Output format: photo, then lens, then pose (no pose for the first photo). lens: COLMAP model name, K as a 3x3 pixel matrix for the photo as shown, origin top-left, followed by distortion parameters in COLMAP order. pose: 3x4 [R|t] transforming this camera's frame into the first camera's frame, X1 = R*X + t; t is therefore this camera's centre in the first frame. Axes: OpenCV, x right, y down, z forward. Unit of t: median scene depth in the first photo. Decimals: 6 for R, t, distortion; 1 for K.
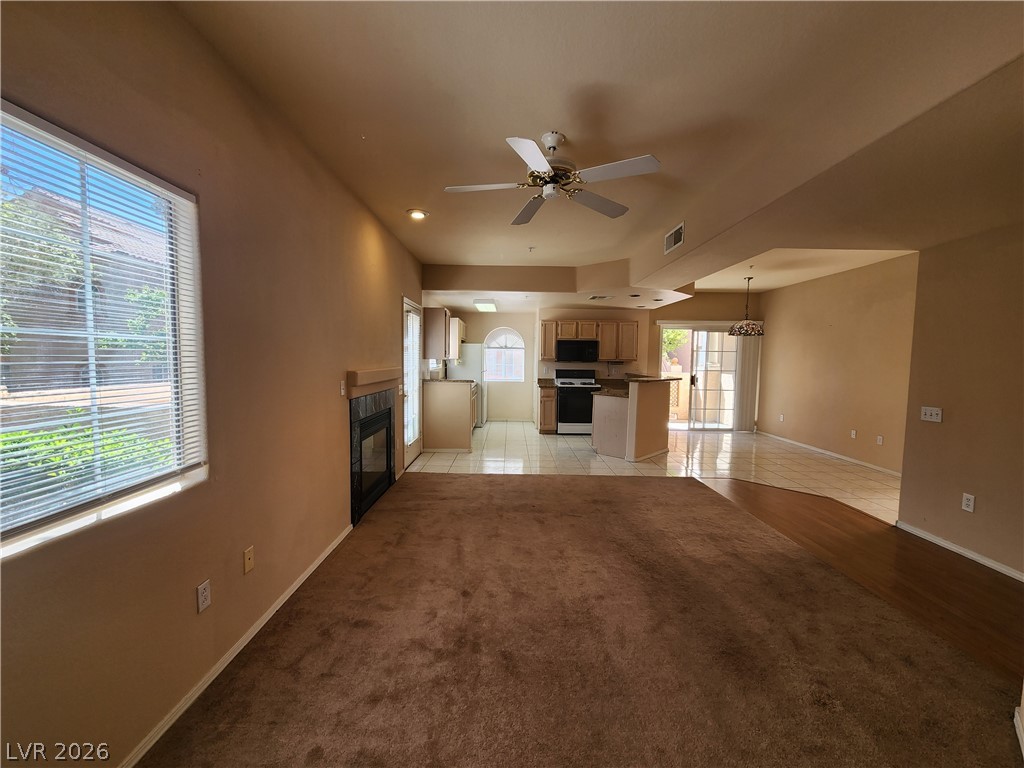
lens RADIAL K [[415.5, 0, 512.1], [0, 415.5, 380.3], [0, 0, 1]] dist [-0.002763, -0.000693]
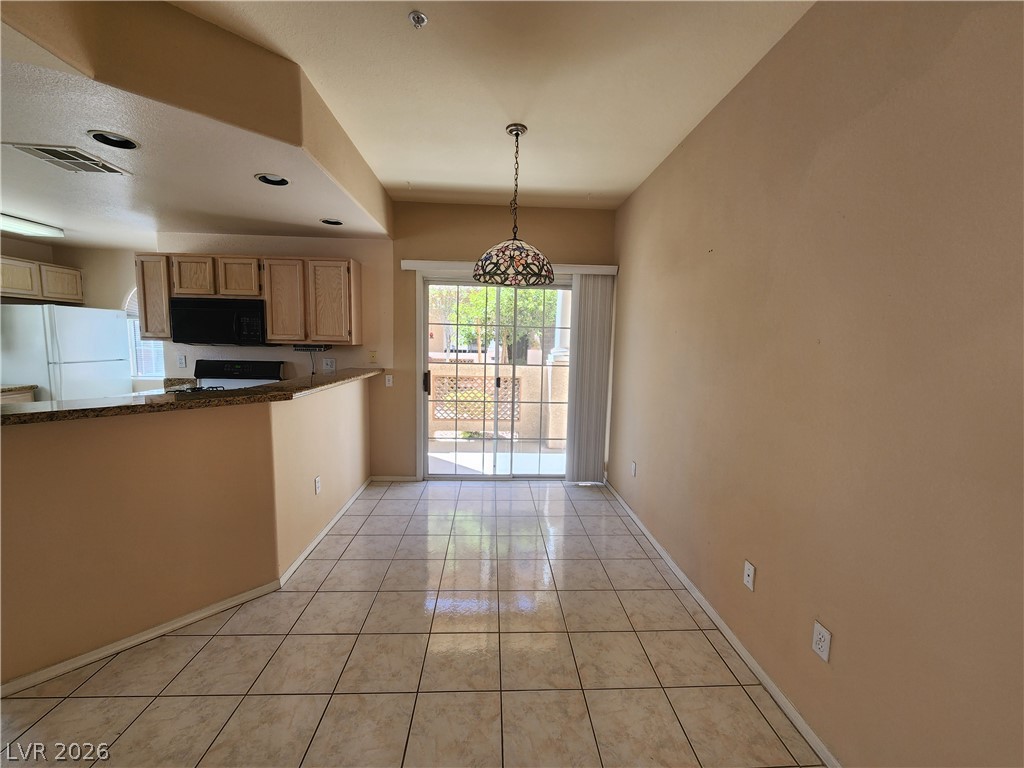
lens RADIAL K [[415.5, 0, 513.1], [0, 415.5, 379.5], [0, 0, 1]] dist [-0.002763, -0.000693]
pose [[0.998699, 0.004365, 0.050804, 0.464093], [-0.006469, 0.999125, 0.041329, -0.026881], [-0.050579, -0.041604, 0.997853, 0.515969]]
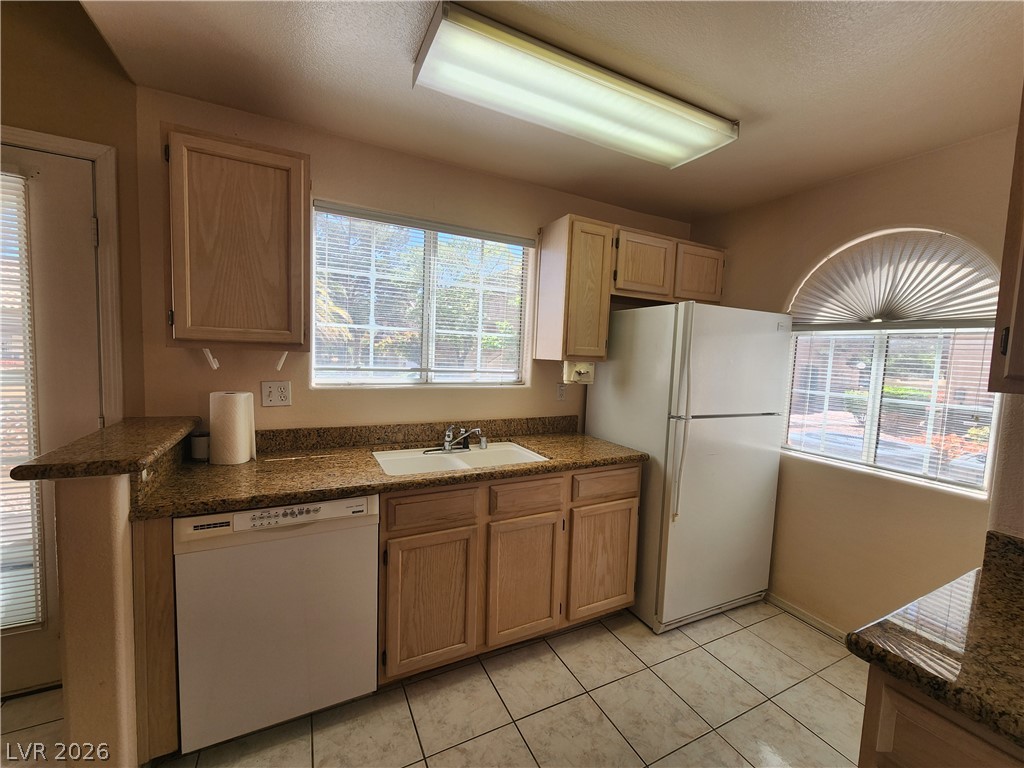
lens RADIAL K [[415.5, 0, 515.7], [0, 415.5, 382.9], [0, 0, 1]] dist [-0.002763, -0.000693]
pose [[0.436968, 0.075447, -0.896307, 0.113791], [-0.090693, 0.995093, 0.039548, -0.043624], [0.894893, 0.064008, 0.441666, 0.846477]]
